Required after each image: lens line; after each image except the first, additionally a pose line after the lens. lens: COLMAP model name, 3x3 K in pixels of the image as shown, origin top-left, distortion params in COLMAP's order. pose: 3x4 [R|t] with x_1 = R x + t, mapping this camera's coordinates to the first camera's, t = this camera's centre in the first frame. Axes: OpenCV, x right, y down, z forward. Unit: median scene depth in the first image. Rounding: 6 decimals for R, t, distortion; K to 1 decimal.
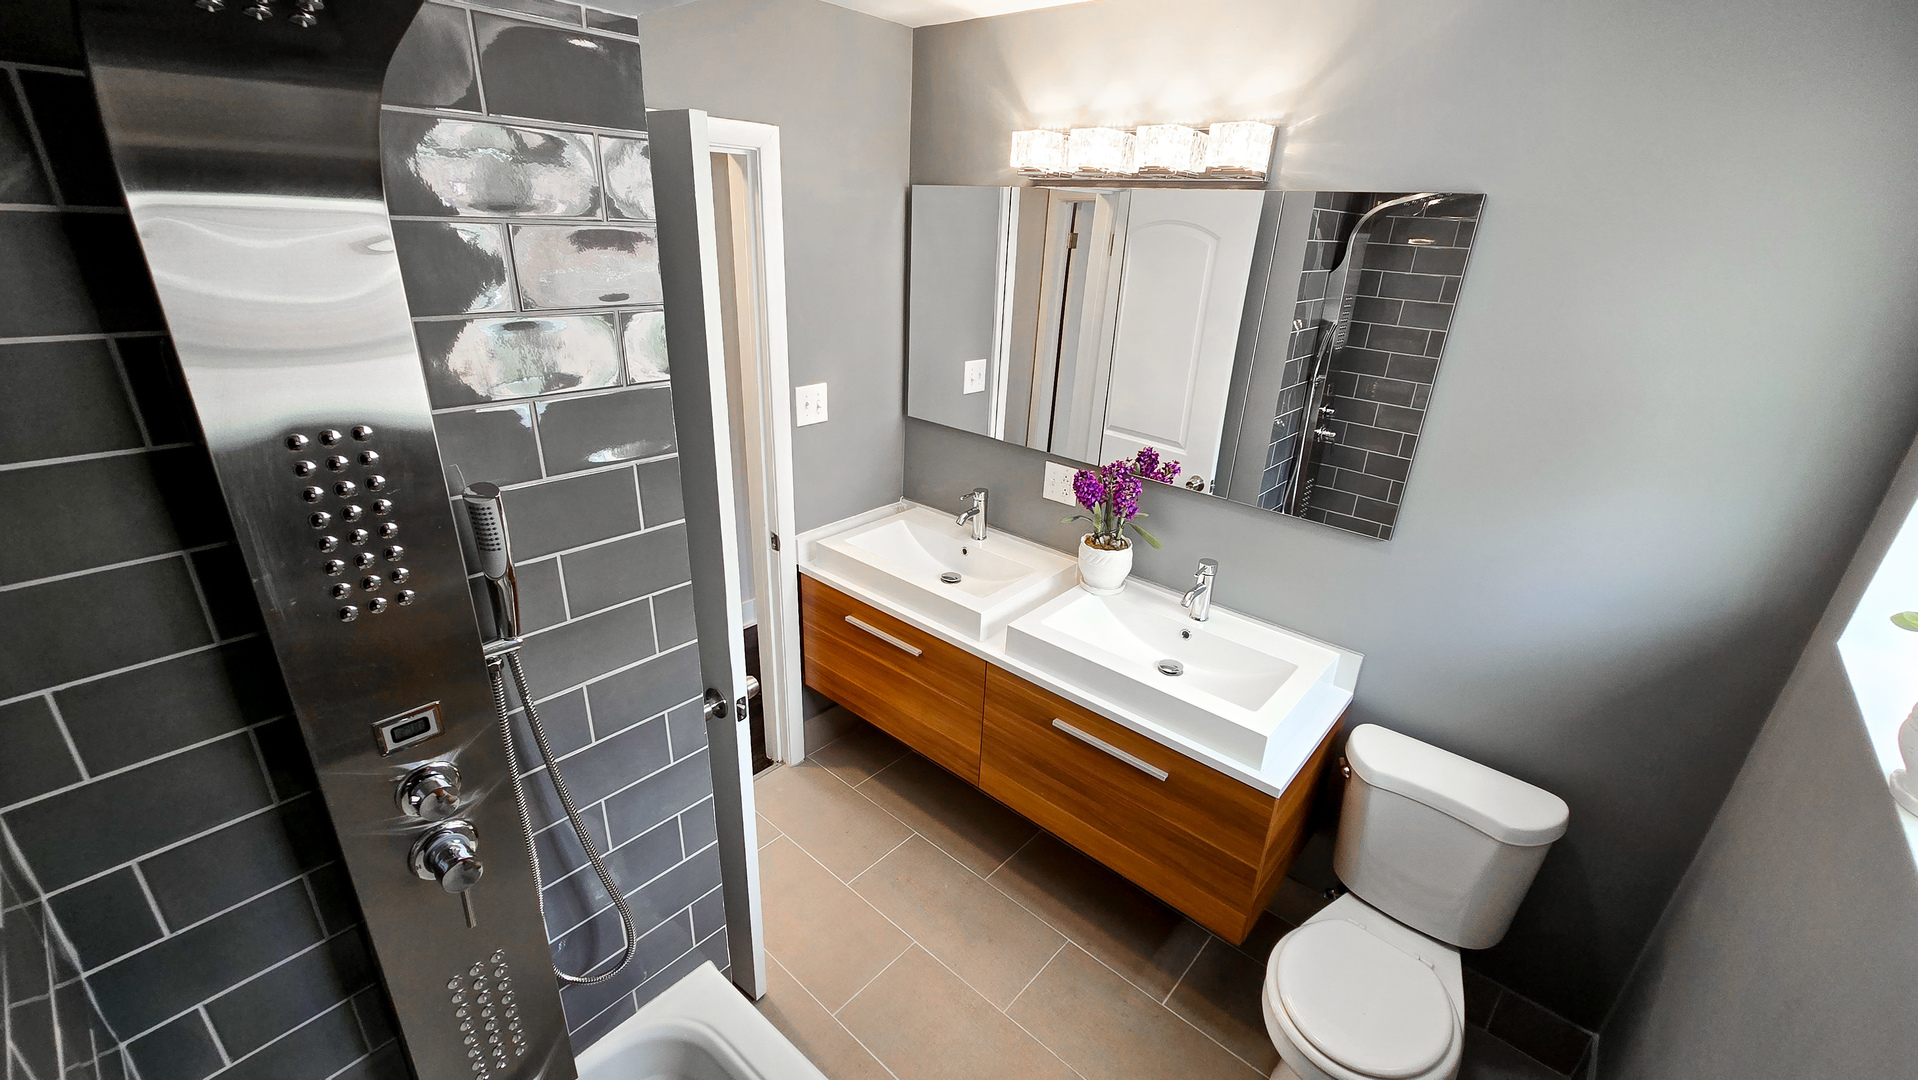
lens RADIAL K [[788.2, 0, 960.9], [0, 788.2, 540.8], [0, 0, 1]] dist [-0.001436, -0.000264]
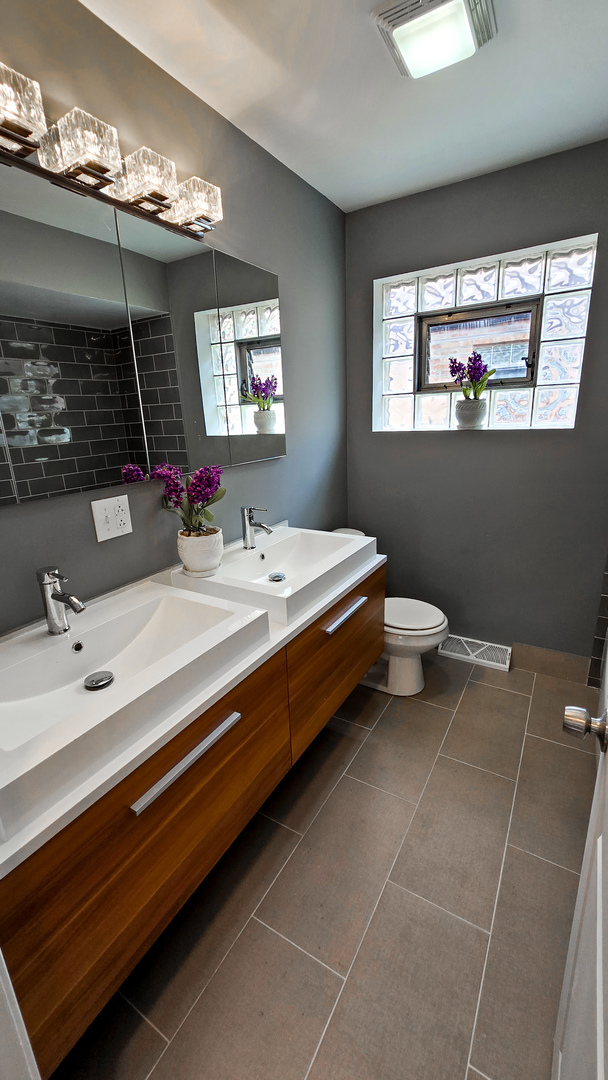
lens RADIAL K [[443.8, 0, 299.8], [0, 443.8, 536.9], [0, 0, 1]] dist [-0.001436, -0.000264]
pose [[-0.169247, -0.300925, 0.938509, -0.467233], [0.410822, 0.844035, 0.344718, -0.159526], [-0.895869, 0.443903, -0.019224, 0.890834]]
